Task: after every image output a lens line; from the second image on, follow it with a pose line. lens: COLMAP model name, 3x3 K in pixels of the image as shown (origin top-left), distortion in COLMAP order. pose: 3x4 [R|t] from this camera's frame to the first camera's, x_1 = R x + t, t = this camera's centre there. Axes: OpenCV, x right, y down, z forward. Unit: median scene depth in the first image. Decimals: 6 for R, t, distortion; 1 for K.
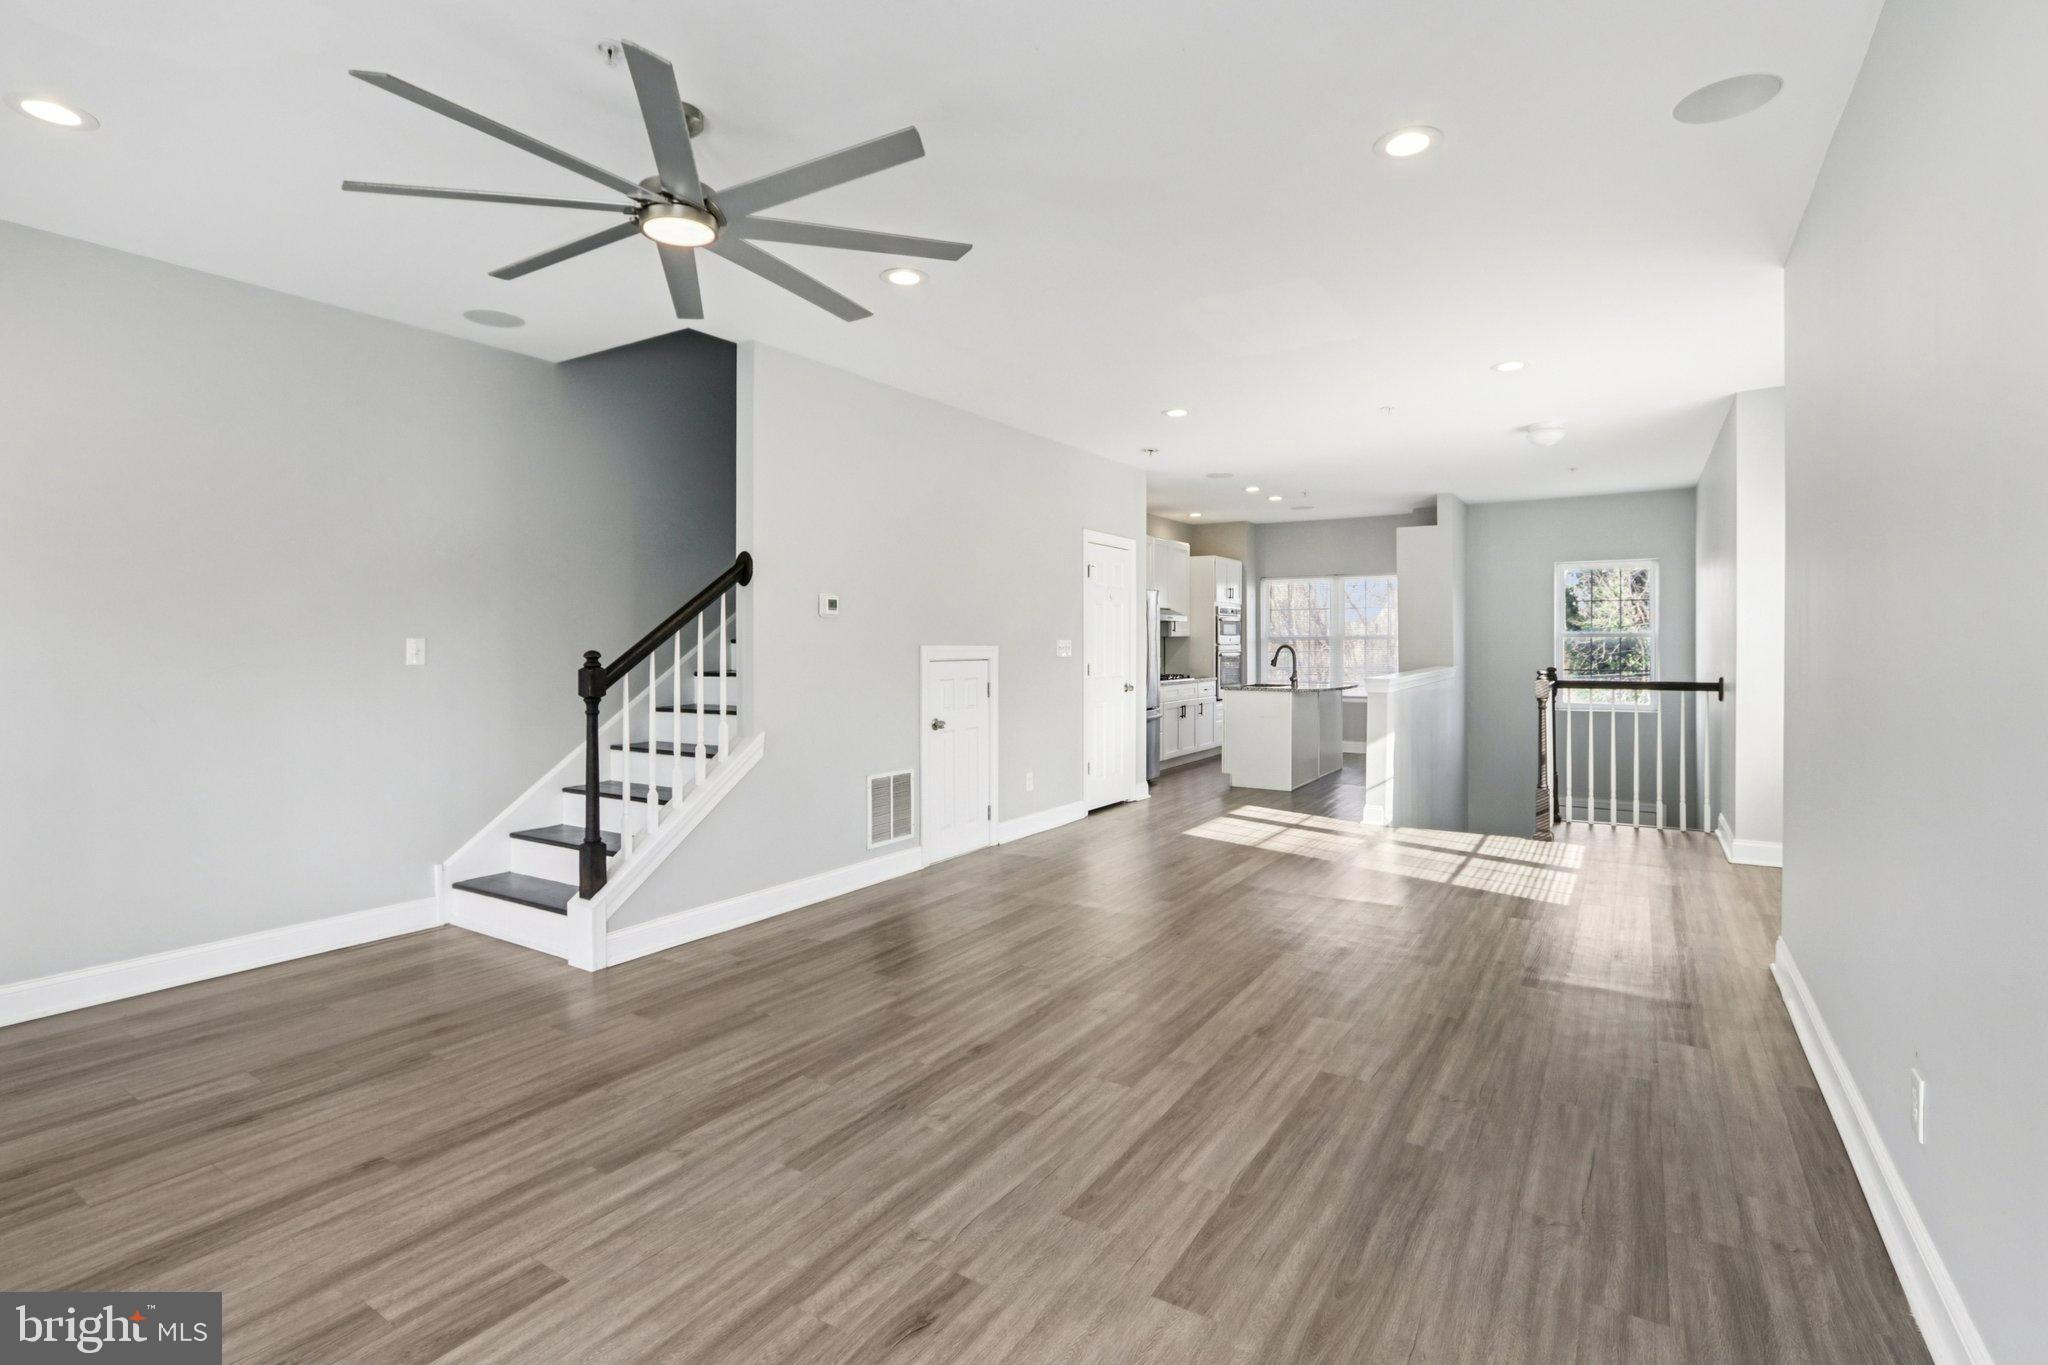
lens RADIAL K [[967.0, 0, 1009.8], [0, 967.0, 657.9], [0, 0, 1]] dist [-0.026021, 0.005562]
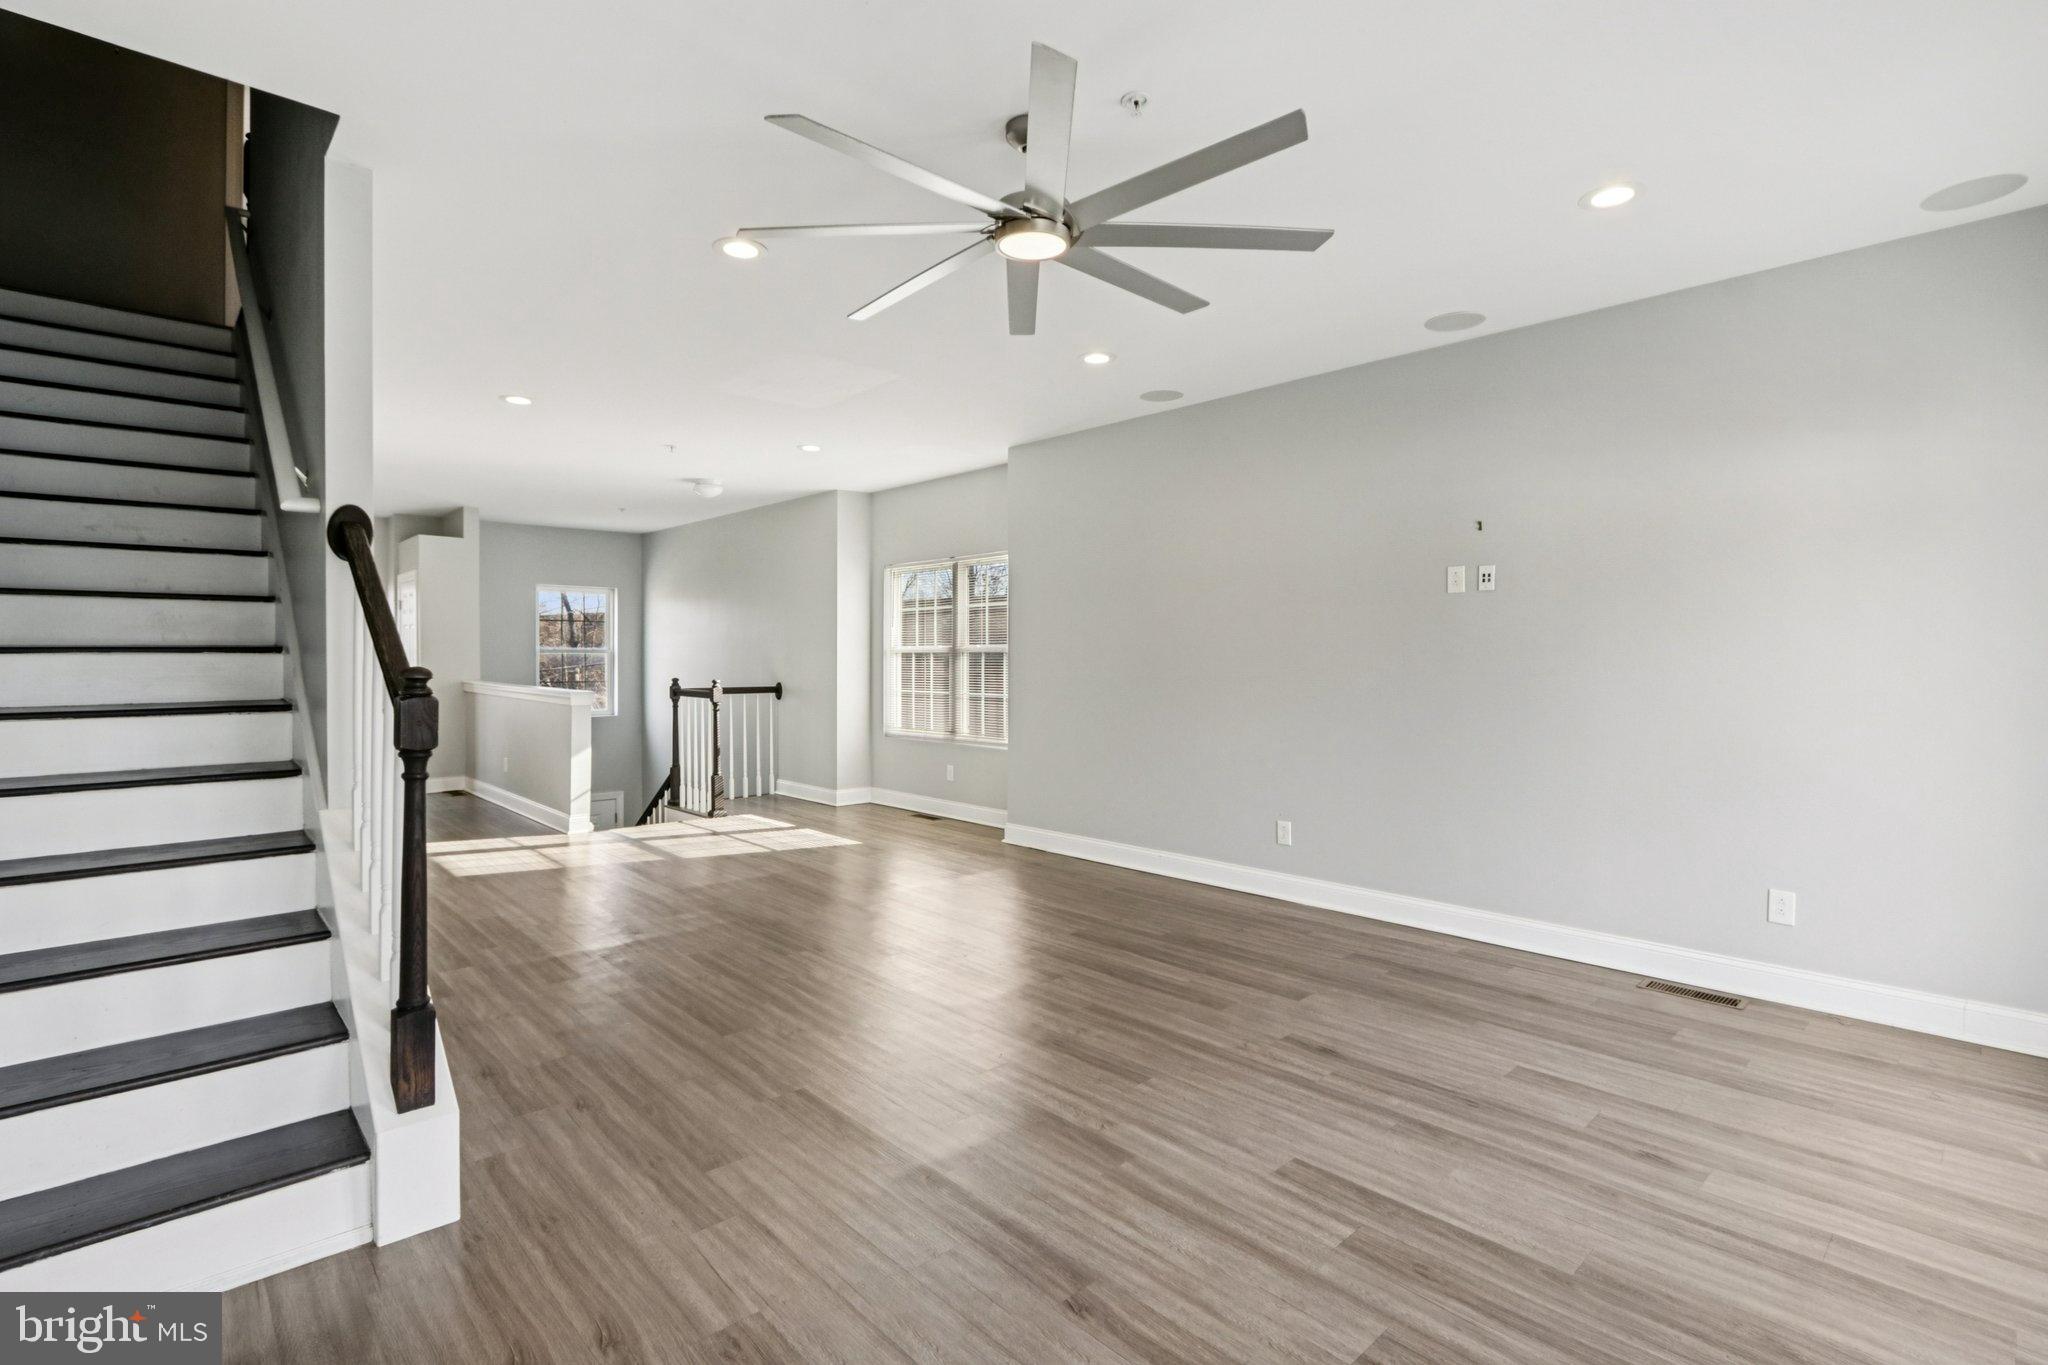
lens RADIAL K [[962.0, 0, 1017.6], [0, 962.0, 664.9], [0, 0, 1]] dist [-0.023859, 0.006048]
pose [[0.243613, -0.003337, 0.969867, -0.915406], [0.011156, 0.999938, 0.000638, -0.004729], [-0.969808, 0.010664, 0.243635, 0.534092]]
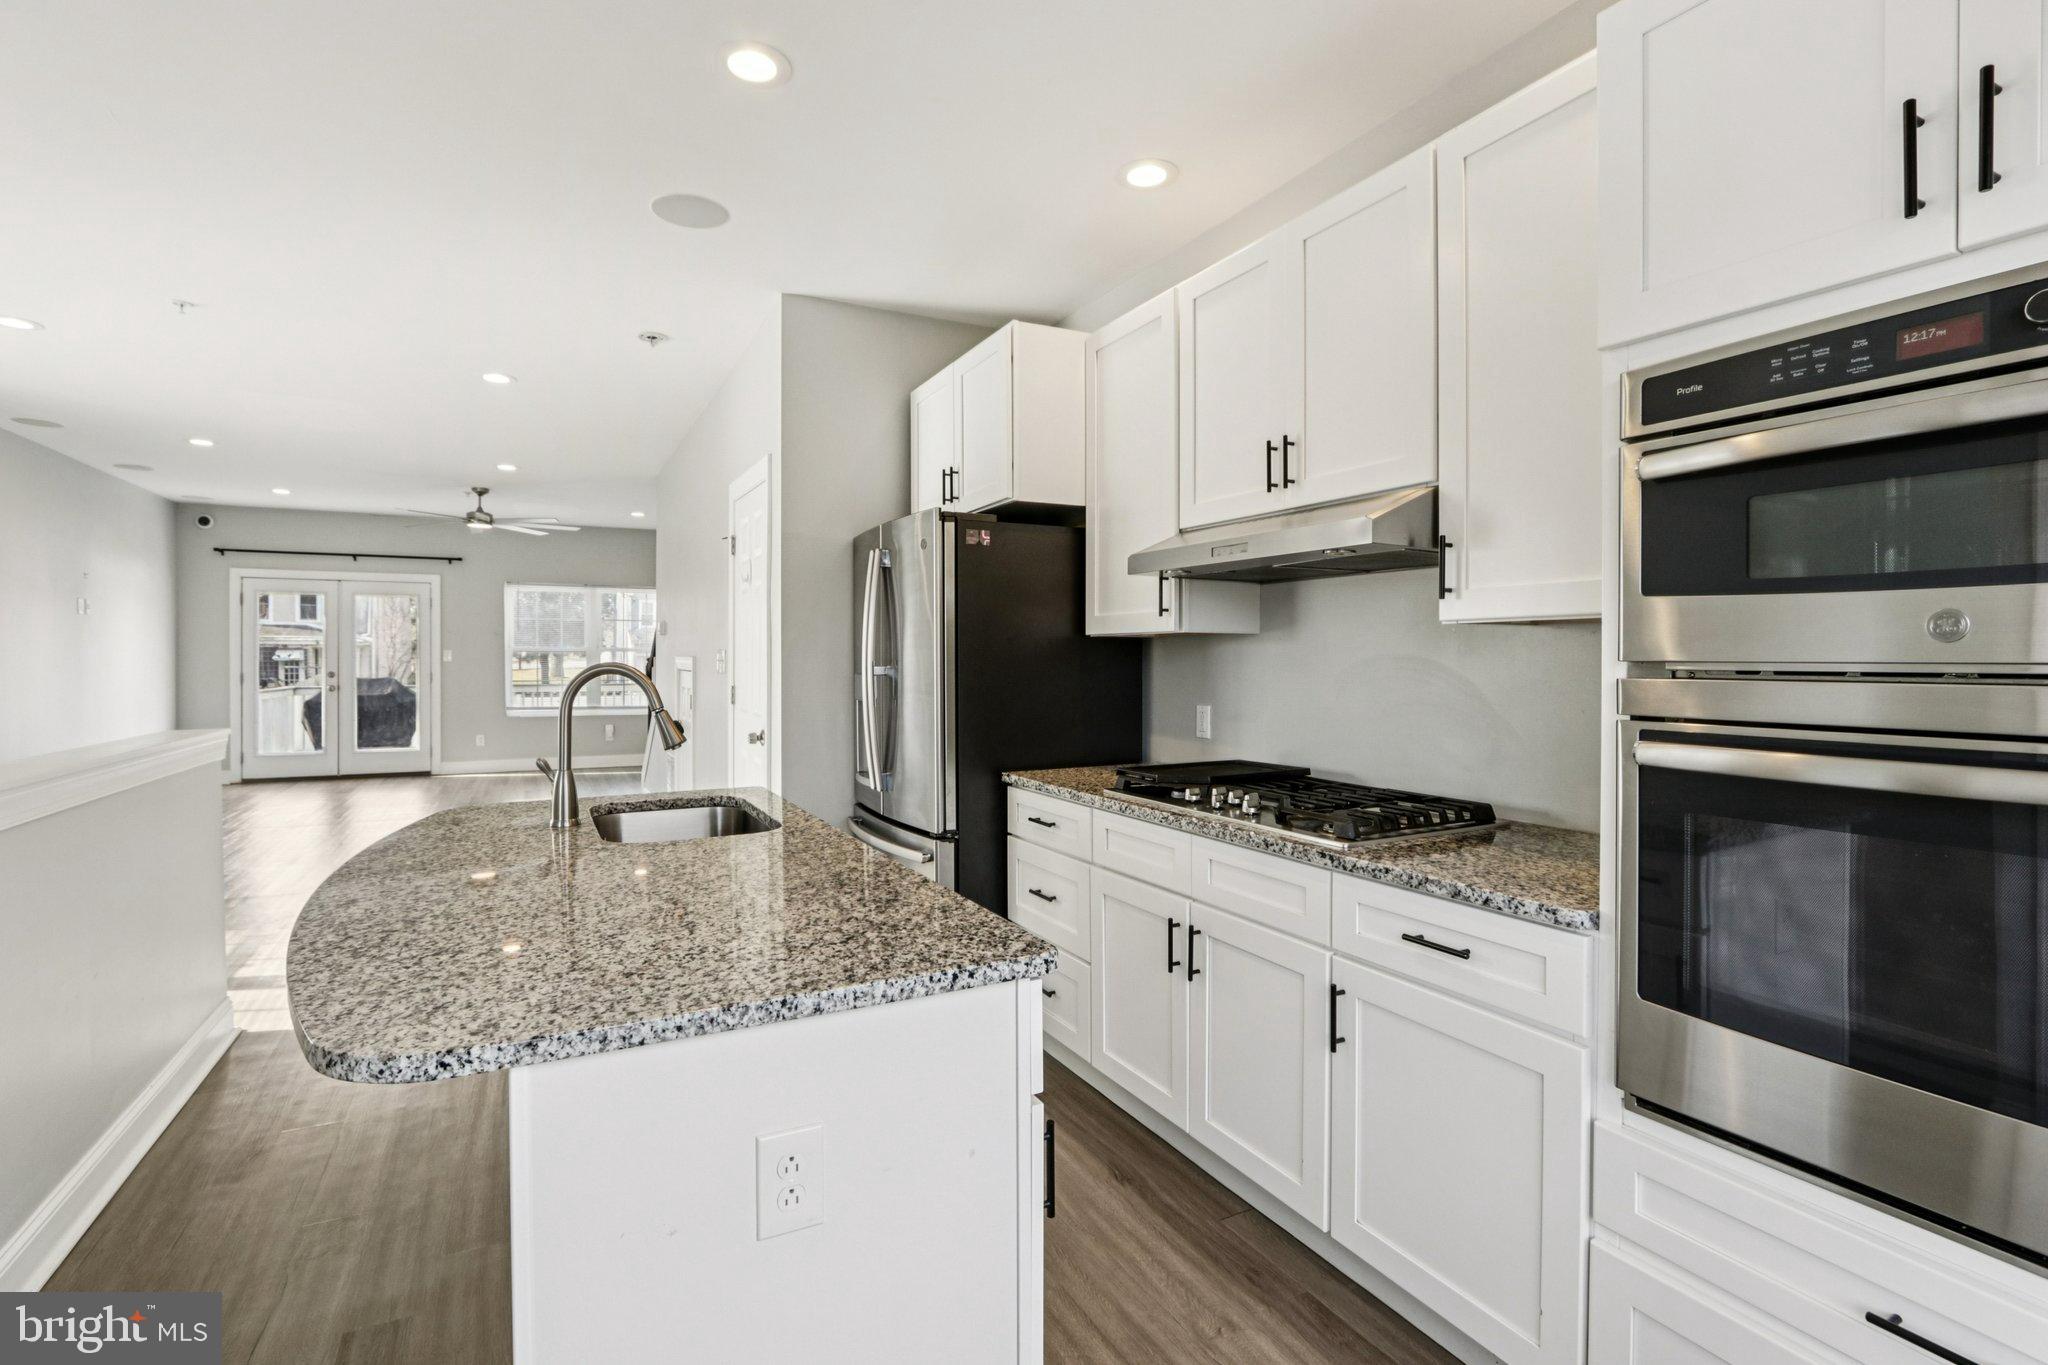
lens RADIAL K [[953.2, 0, 1012.3], [0, 953.2, 669.8], [0, 0, 1]] dist [-0.026859, 0.006367]
pose [[-0.504693, 0.013766, -0.863189, 1.060902], [-0.013437, 0.999626, 0.023798, -0.045115], [0.863195, 0.023610, -0.504319, 2.880704]]
